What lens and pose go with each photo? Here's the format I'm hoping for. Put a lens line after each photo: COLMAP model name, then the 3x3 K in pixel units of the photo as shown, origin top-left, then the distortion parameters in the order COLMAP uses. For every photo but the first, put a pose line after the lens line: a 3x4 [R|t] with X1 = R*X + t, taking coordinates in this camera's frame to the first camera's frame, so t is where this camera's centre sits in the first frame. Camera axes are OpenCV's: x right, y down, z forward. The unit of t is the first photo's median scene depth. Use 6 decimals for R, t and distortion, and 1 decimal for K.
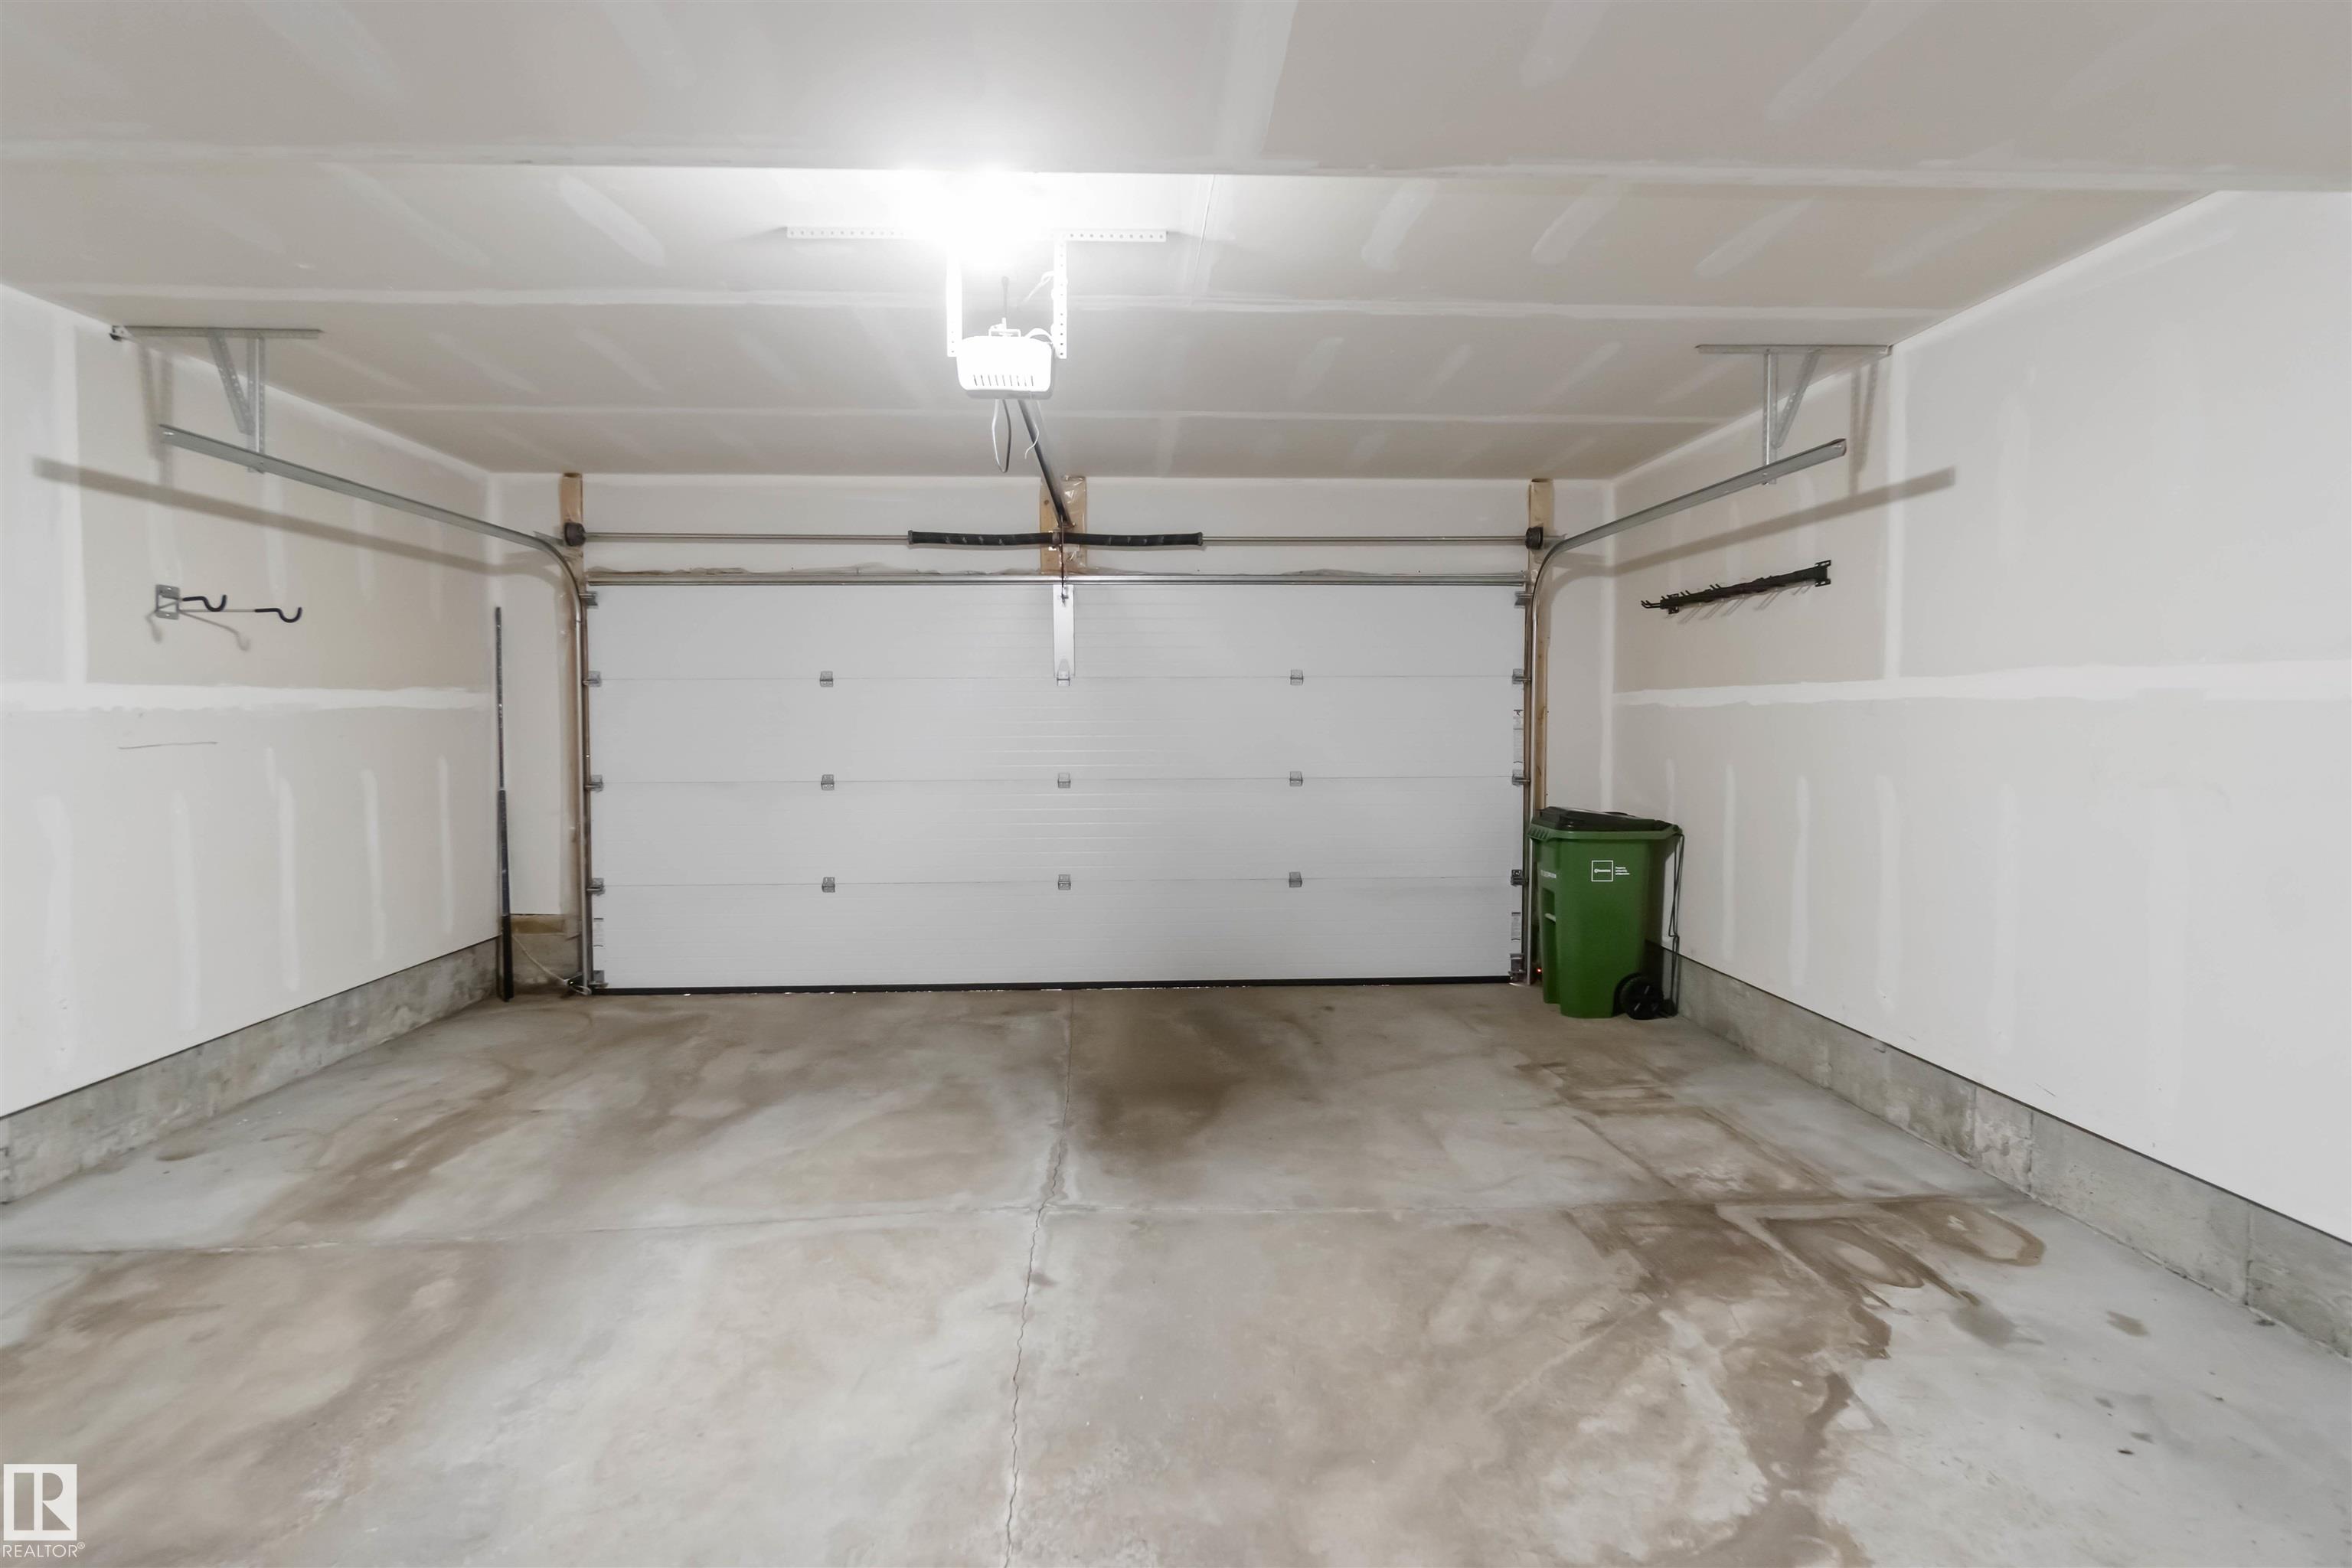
lens RADIAL K [[1098.0, 0, 1177.0], [0, 1098.0, 777.6], [0, 0, 1]] dist [0.006202, 0.003551]
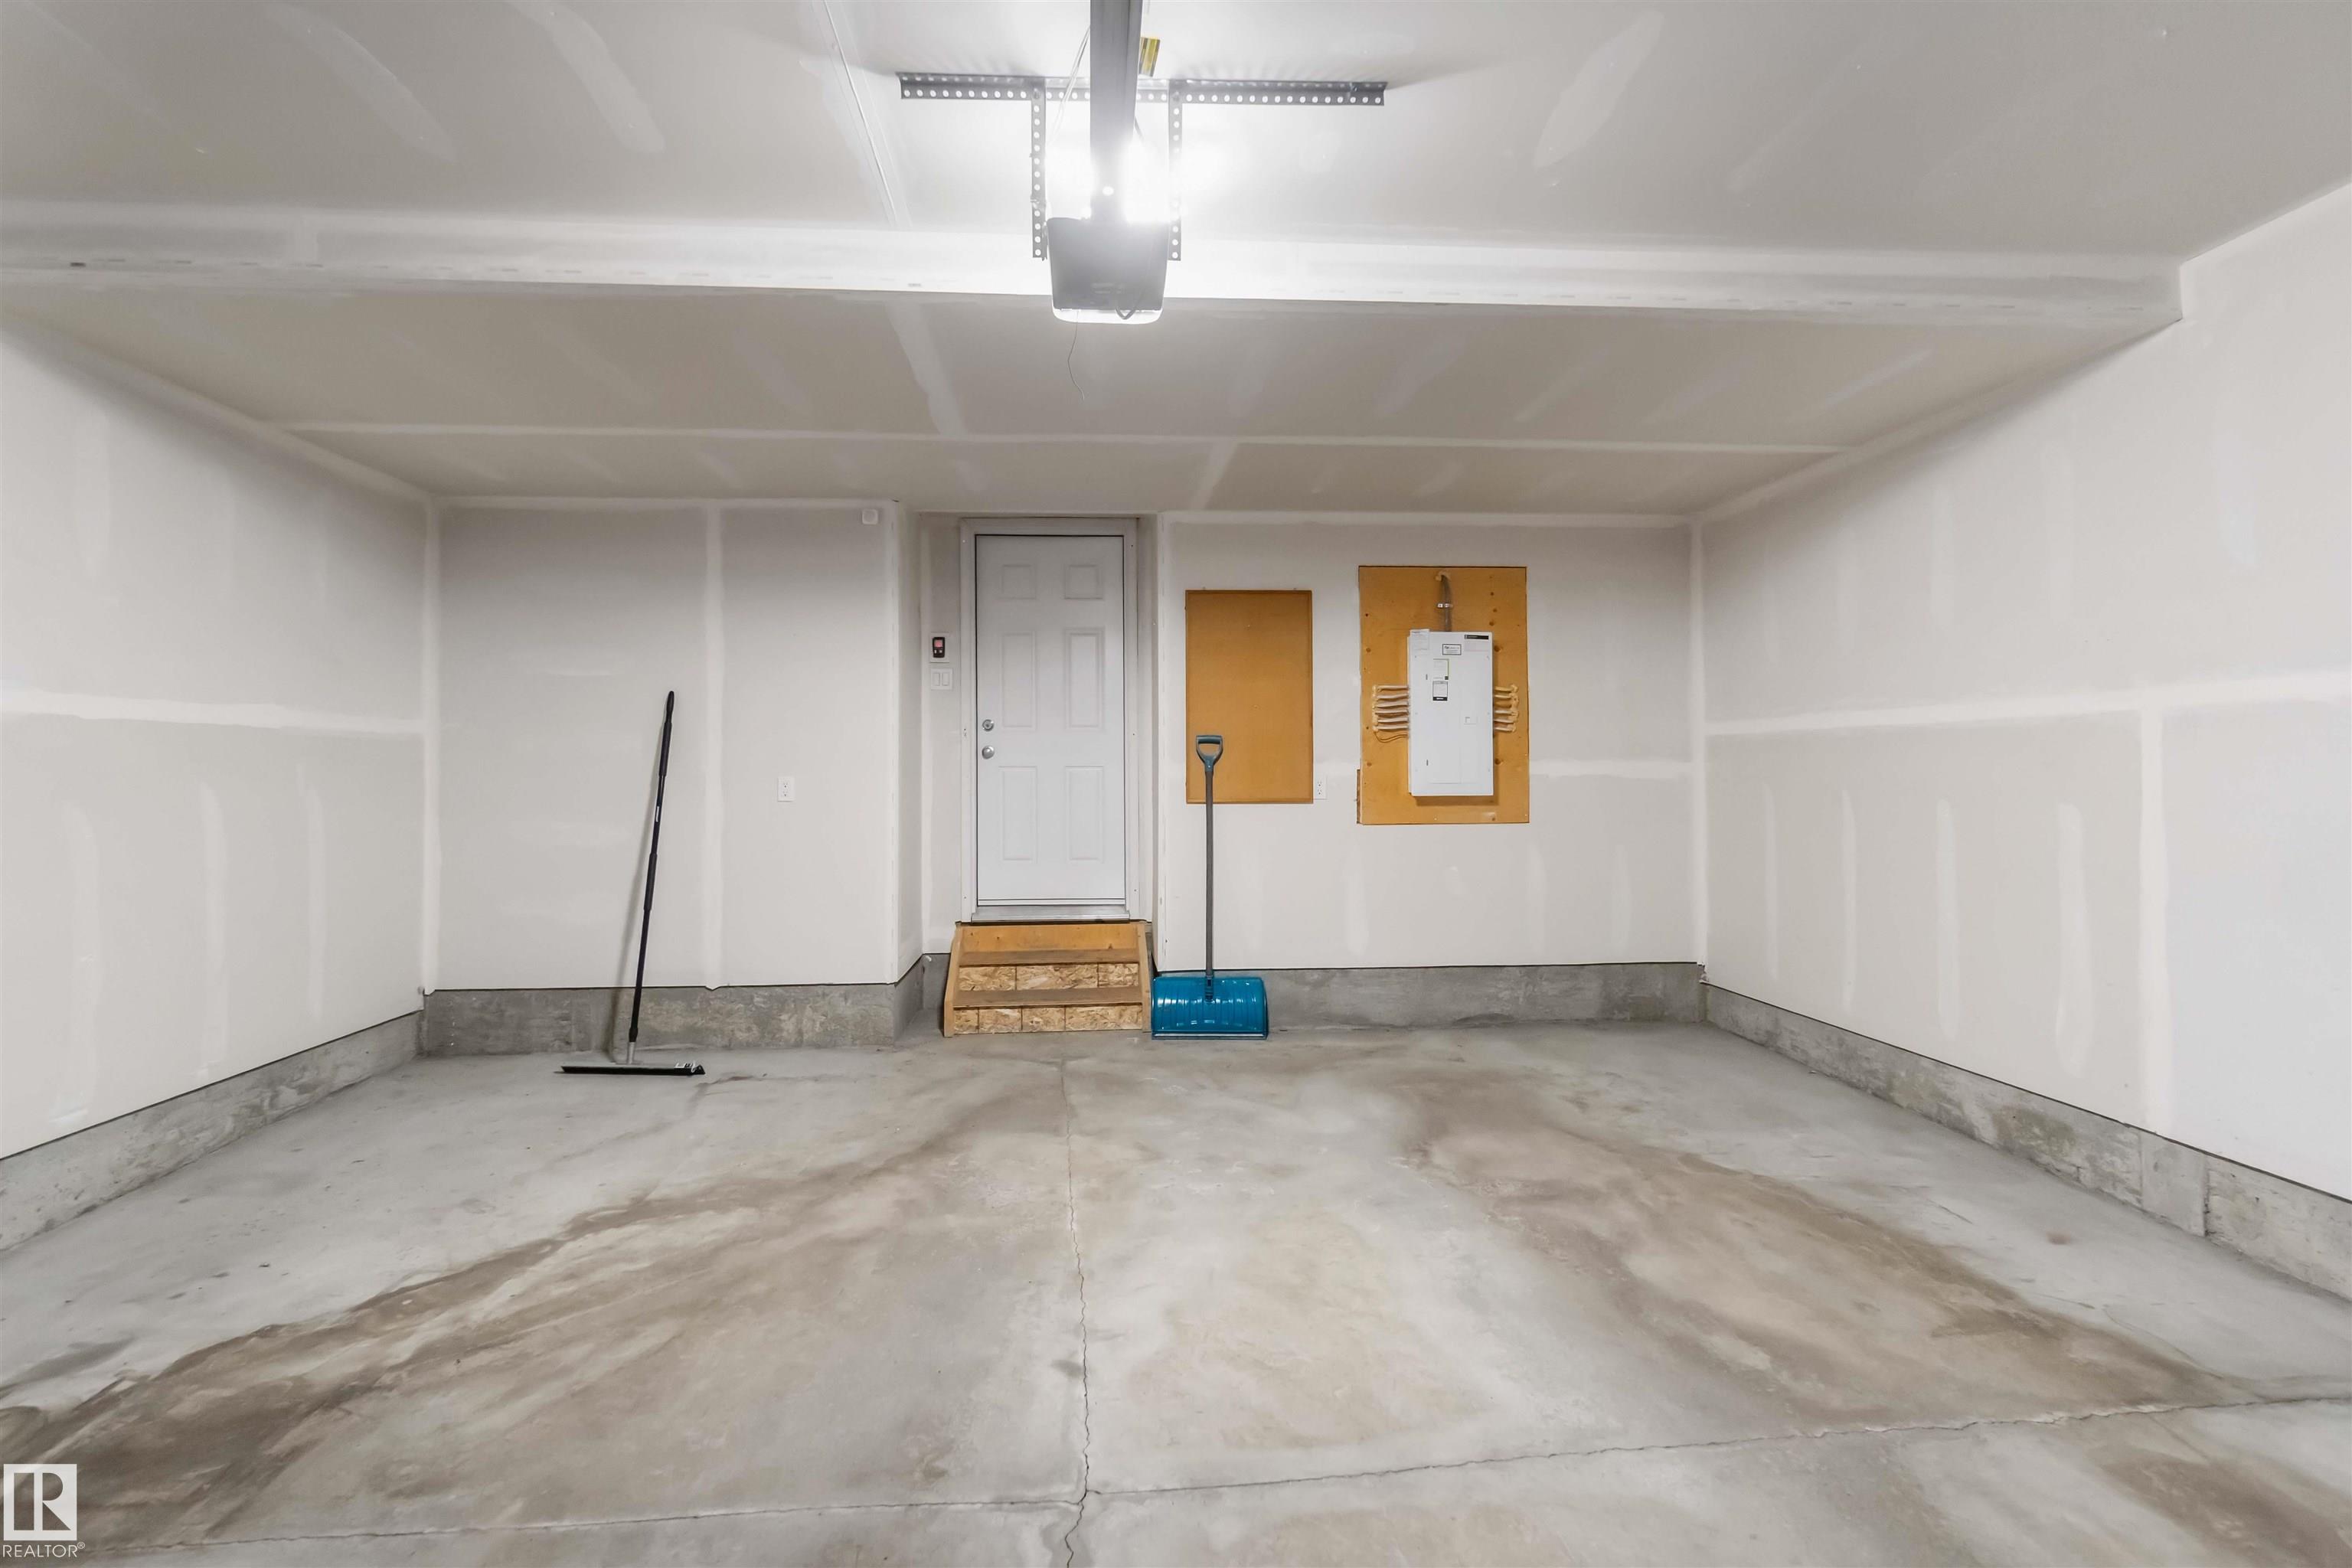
lens RADIAL K [[1098.0, 0, 1177.1], [0, 1098.0, 773.0], [0, 0, 1]] dist [0.006202, 0.003551]
pose [[-0.999442, 0.006957, -0.032654, -0.192933], [0.004903, 0.998030, 0.062554, -0.068179], [0.033025, 0.062359, -0.997507, 1.941208]]
